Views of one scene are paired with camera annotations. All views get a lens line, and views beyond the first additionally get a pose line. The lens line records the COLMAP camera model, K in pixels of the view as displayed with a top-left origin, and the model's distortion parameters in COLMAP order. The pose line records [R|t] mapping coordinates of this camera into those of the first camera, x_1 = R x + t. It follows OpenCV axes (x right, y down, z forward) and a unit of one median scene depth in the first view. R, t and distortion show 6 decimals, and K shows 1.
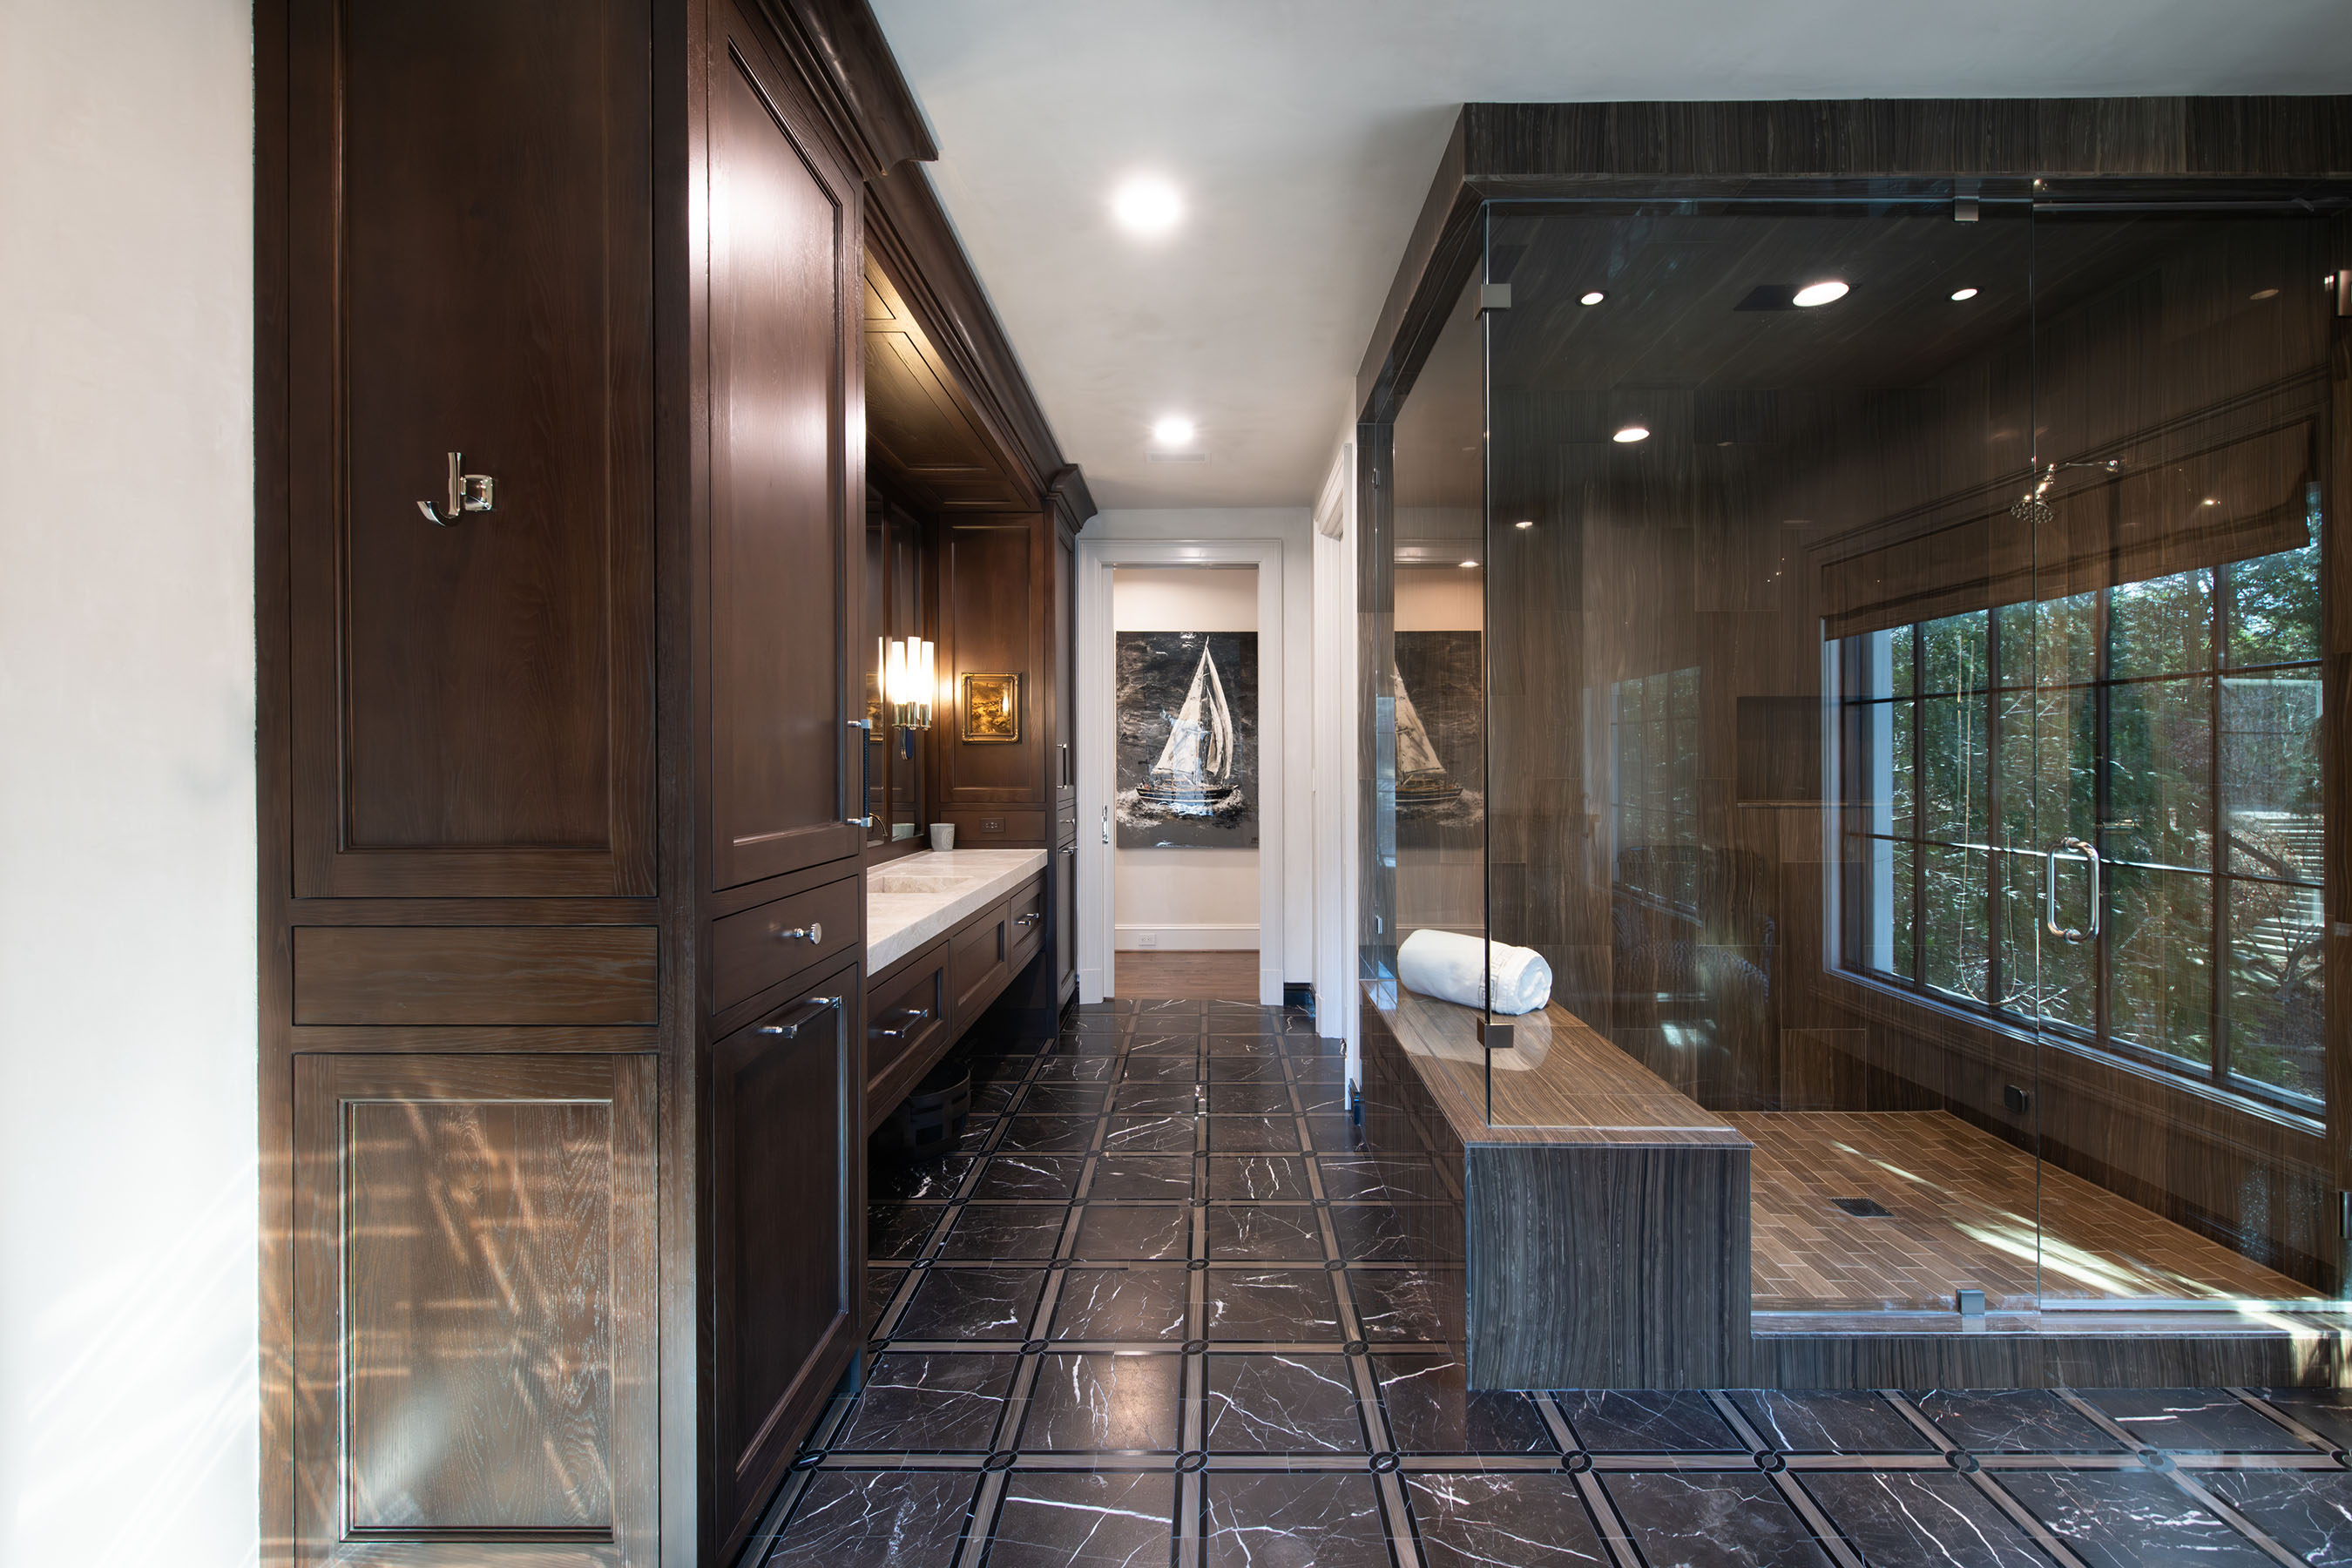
lens RADIAL K [[1012.1, 0, 1181.7], [0, 1012.1, 772.2], [0, 0, 1]] dist [-0.001642, -0.000054]
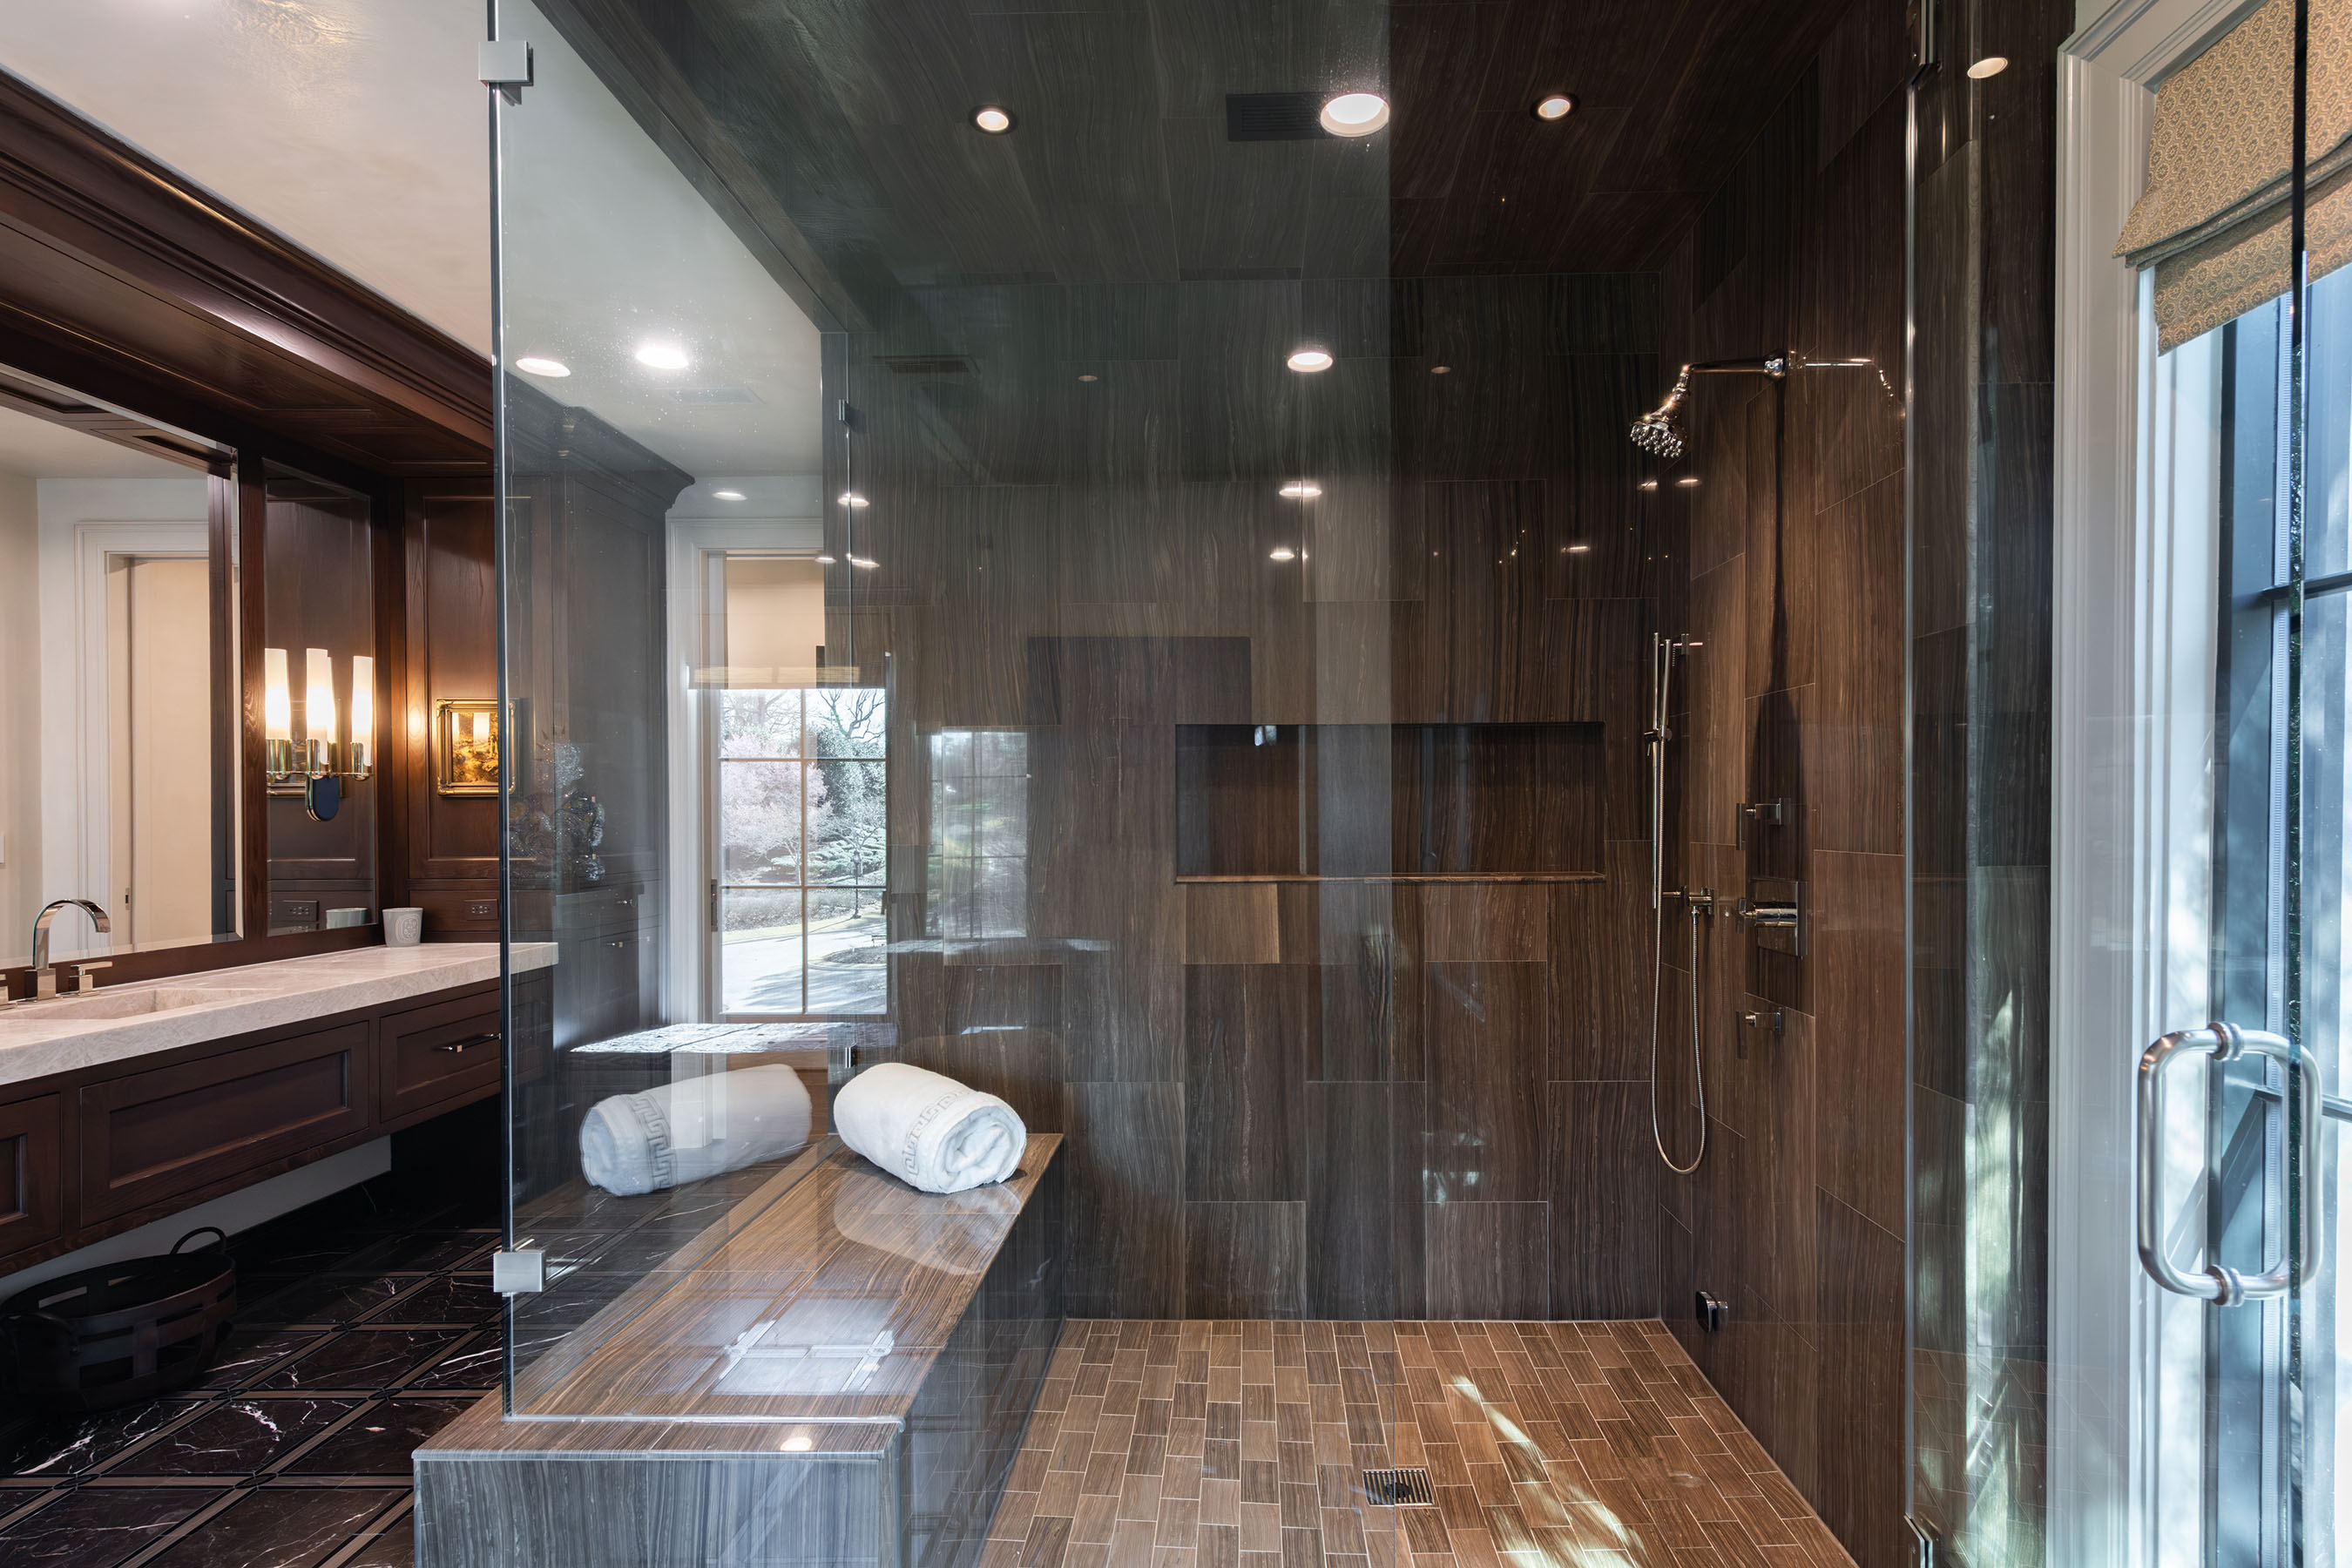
lens RADIAL K [[1229.7, 0, 1216.5], [0, 1229.7, 839.4], [0, 0, 1]] dist [0.012154, -0.001732]
pose [[0.999958, -0.006128, -0.006762, 0.486309], [0.006198, 0.999927, 0.010417, -0.005293], [0.006698, -0.010458, 0.999923, 0.164234]]
